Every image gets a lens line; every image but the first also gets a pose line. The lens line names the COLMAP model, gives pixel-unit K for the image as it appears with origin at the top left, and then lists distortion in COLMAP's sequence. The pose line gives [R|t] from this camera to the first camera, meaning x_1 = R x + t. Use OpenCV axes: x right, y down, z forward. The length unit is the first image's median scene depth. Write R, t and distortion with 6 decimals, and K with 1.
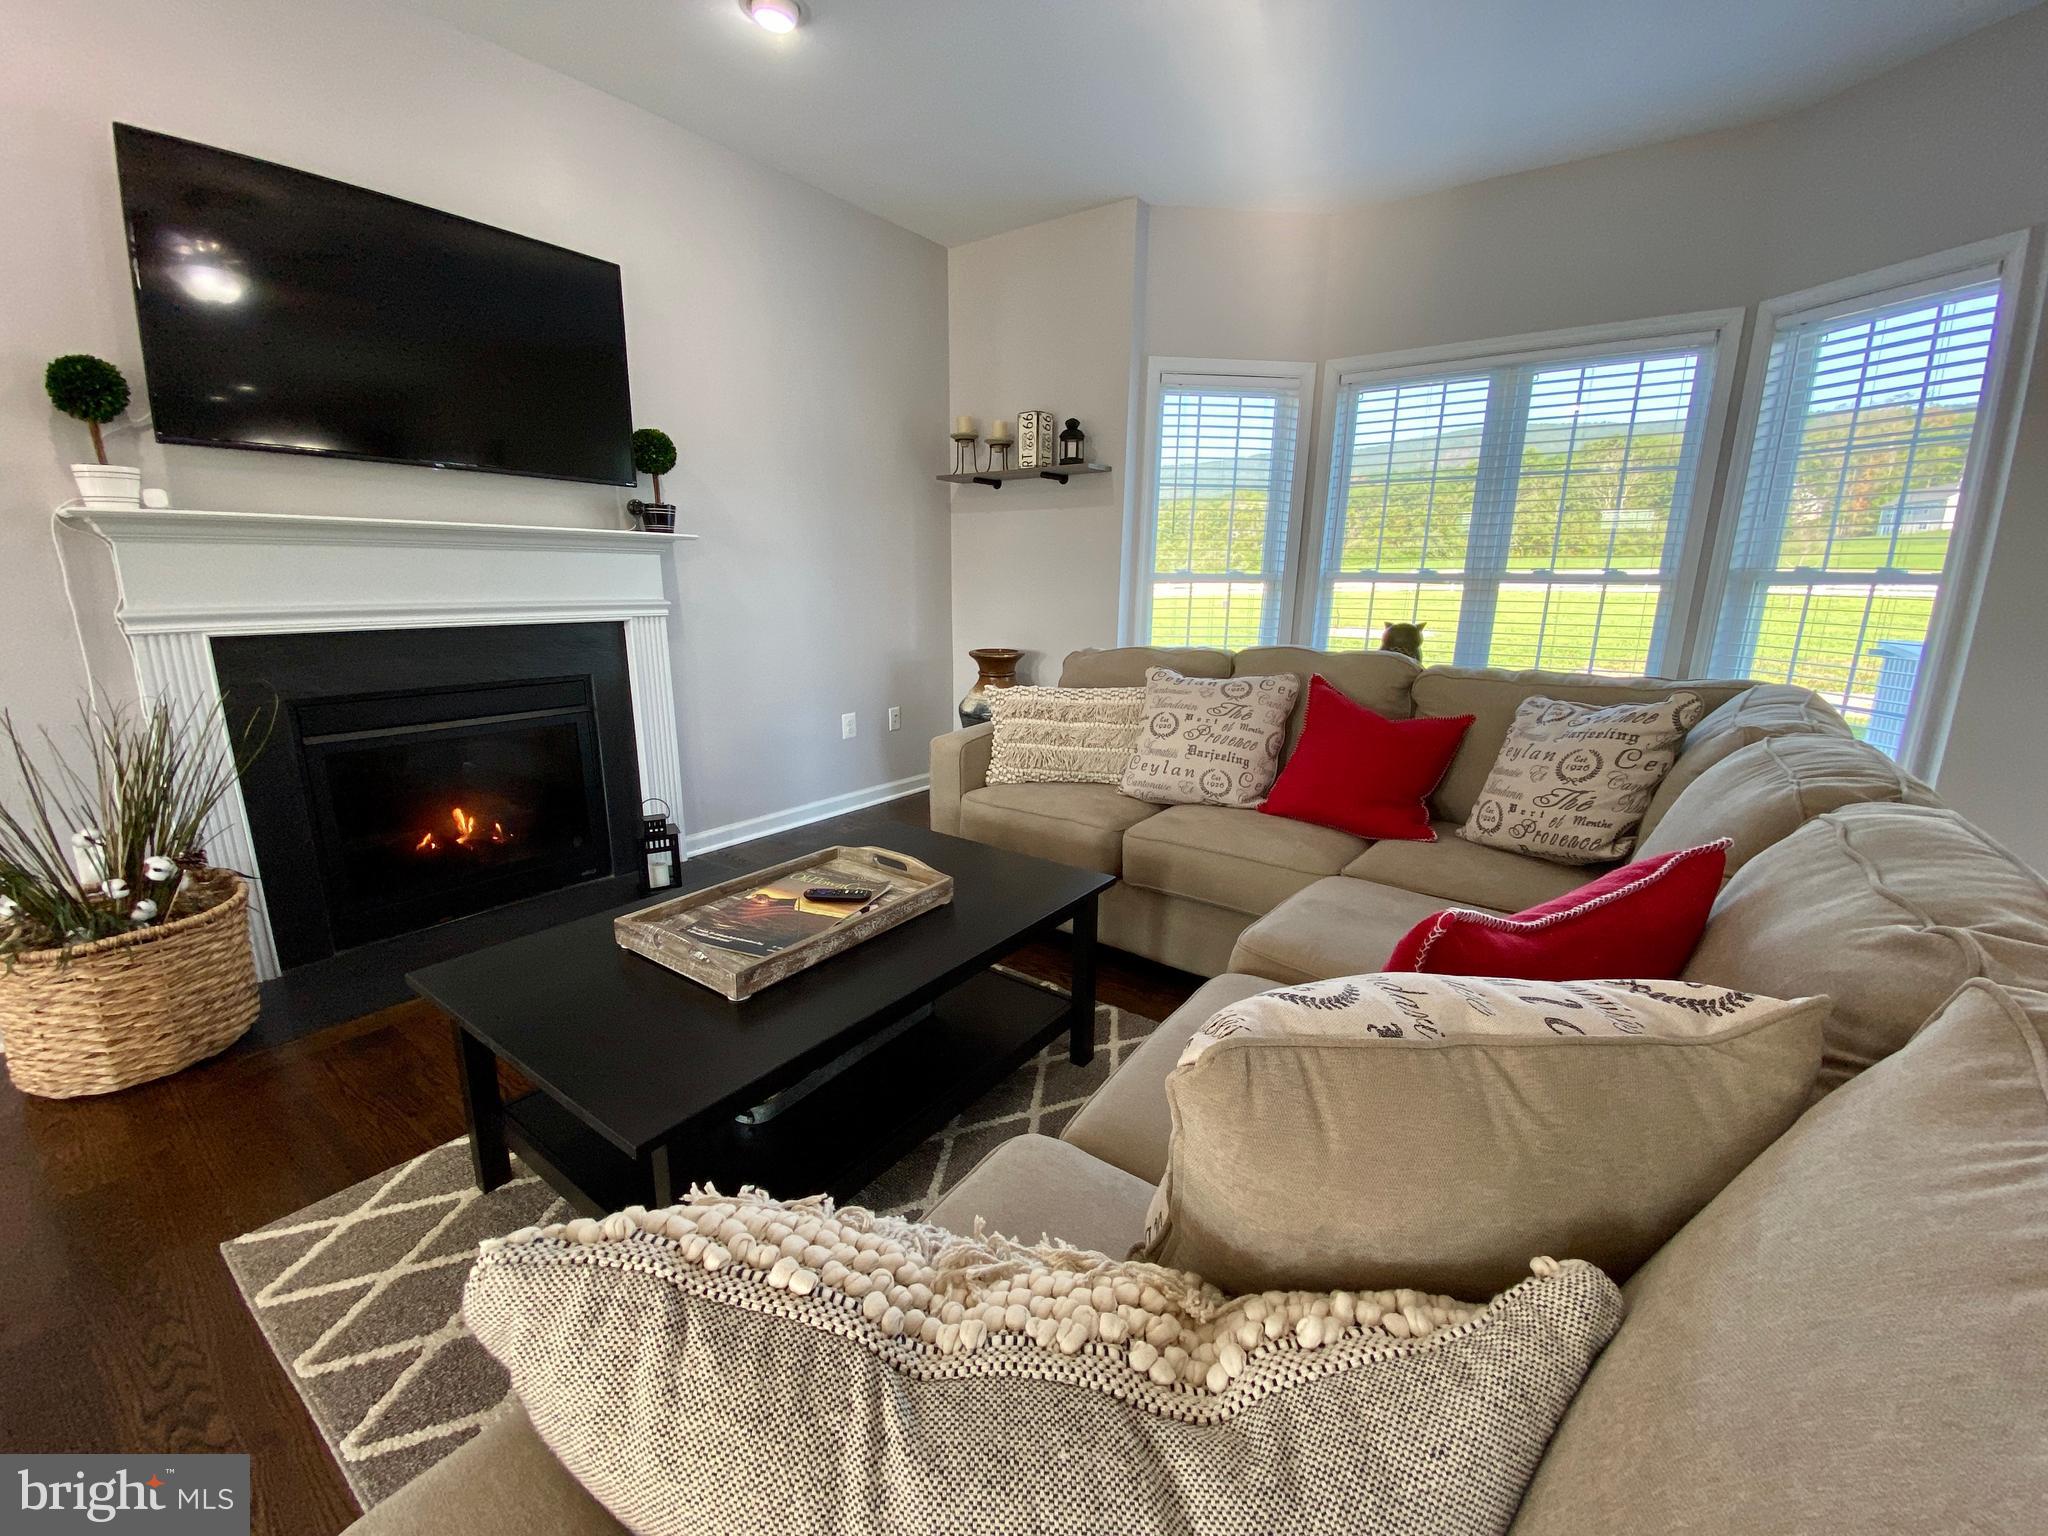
lens RADIAL K [[825.4, 0, 1022.9], [0, 825.4, 773.6], [0, 0, 1]] dist [0.008694, -0.014531]
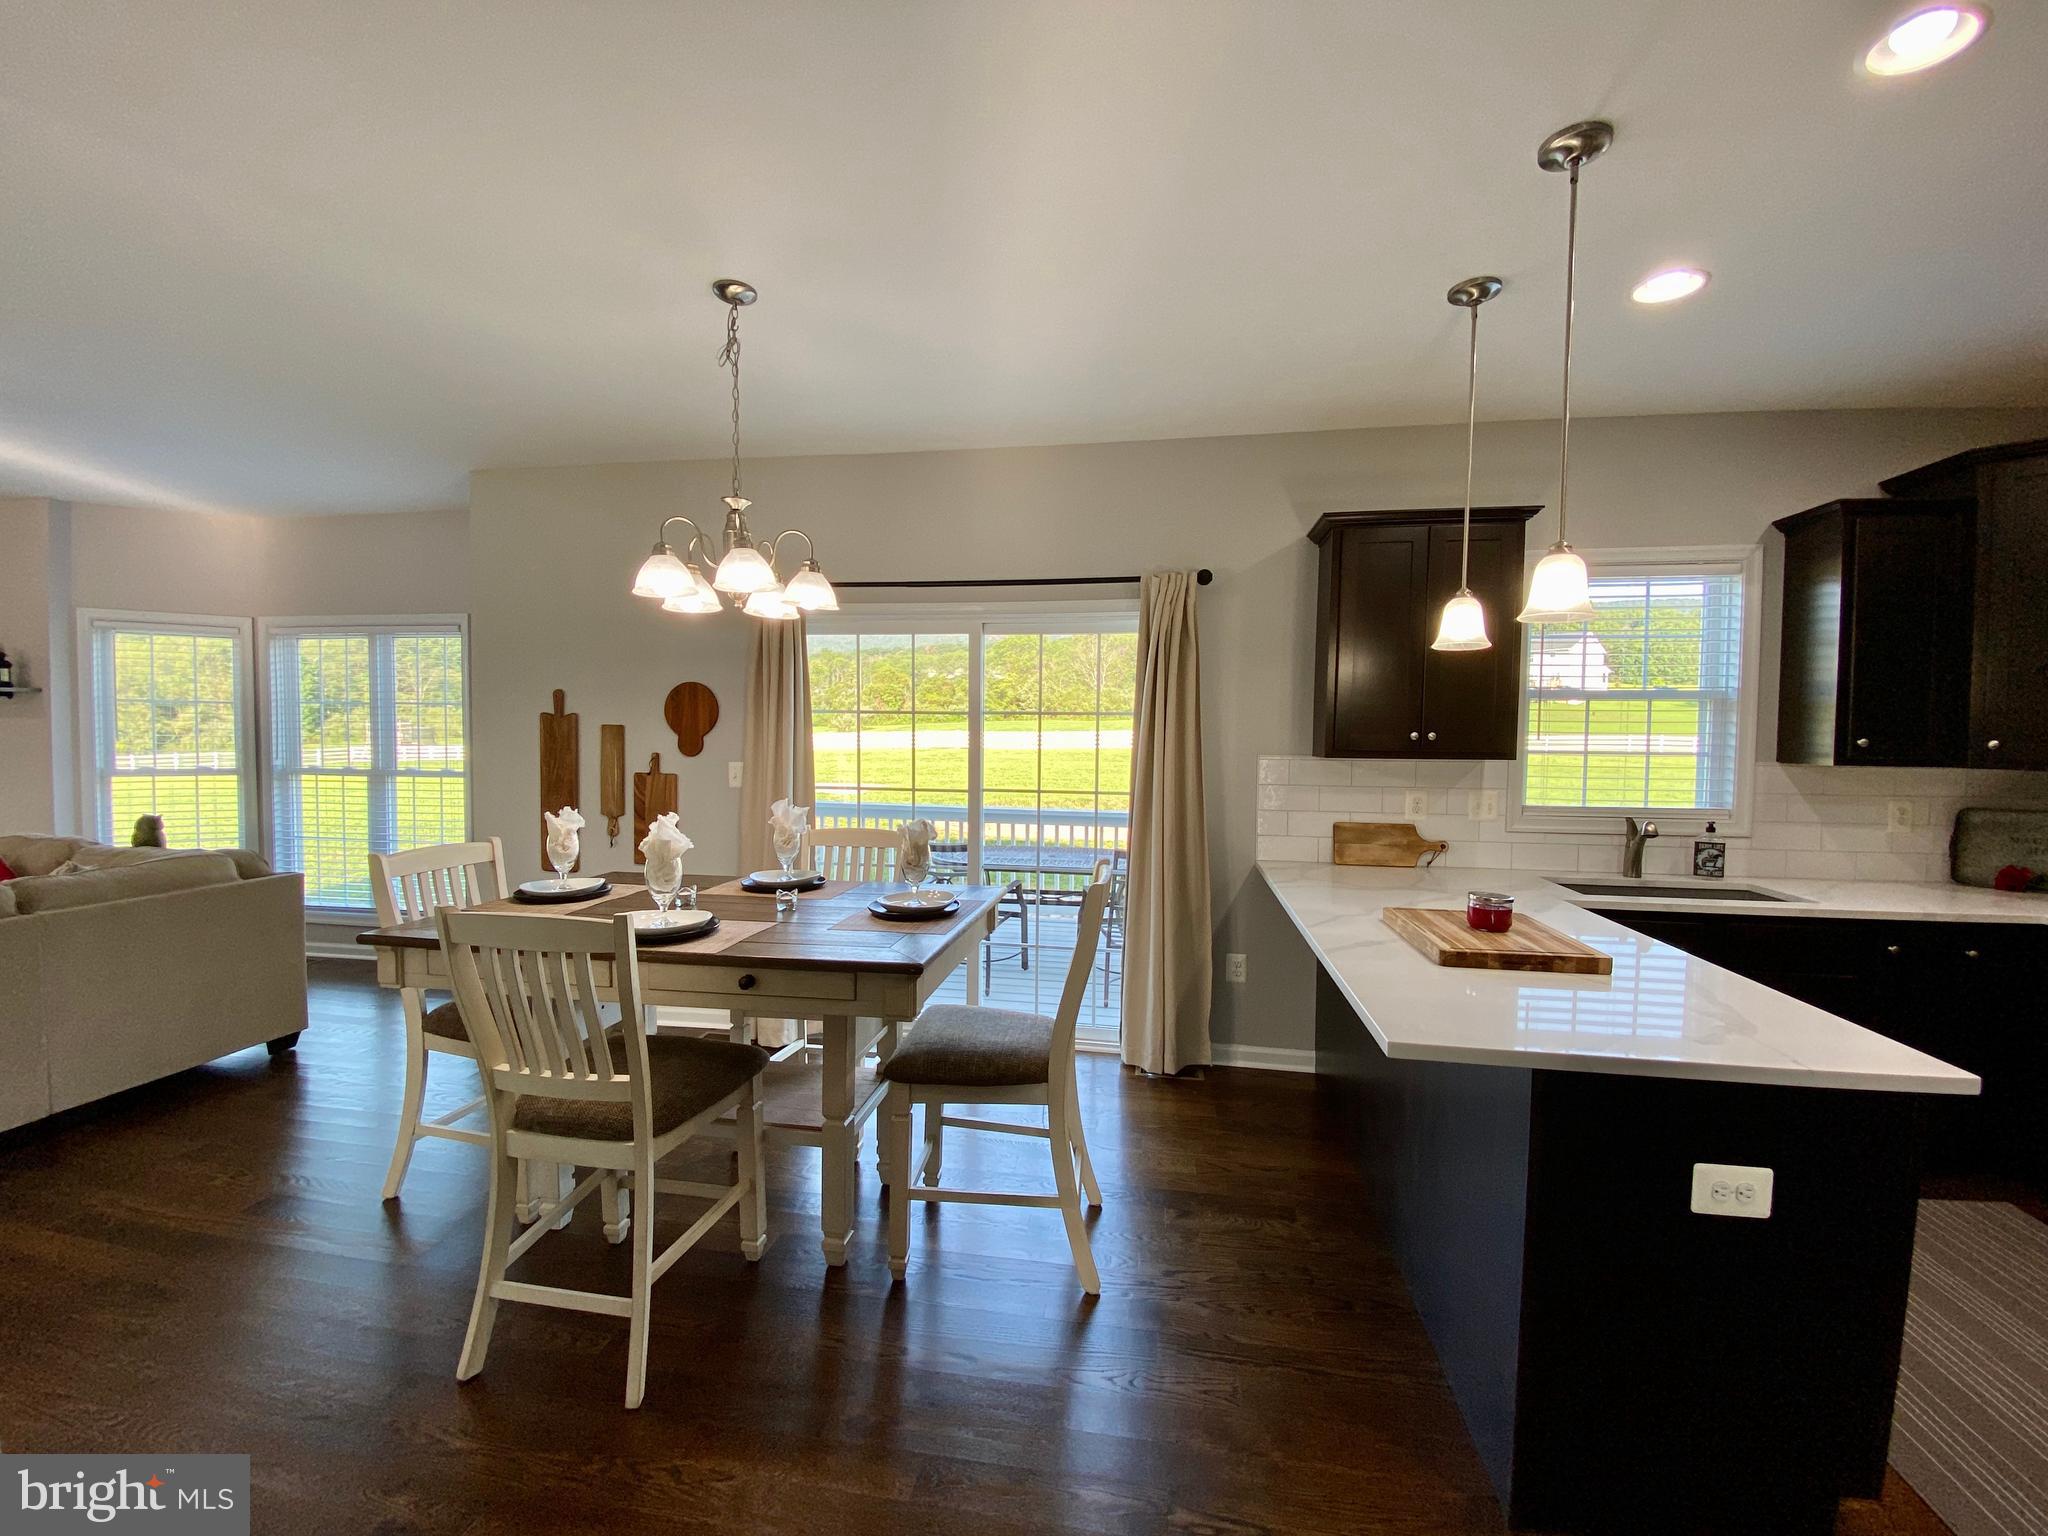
lens RADIAL K [[825.4, 0, 1033.4], [0, 825.4, 769.6], [0, 0, 1]] dist [0.008694, -0.014531]
pose [[0.885002, -0.017178, 0.465270, 1.108988], [0.103104, 0.981739, -0.159870, 0.123364], [-0.454027, 0.189457, 0.870612, -0.910402]]
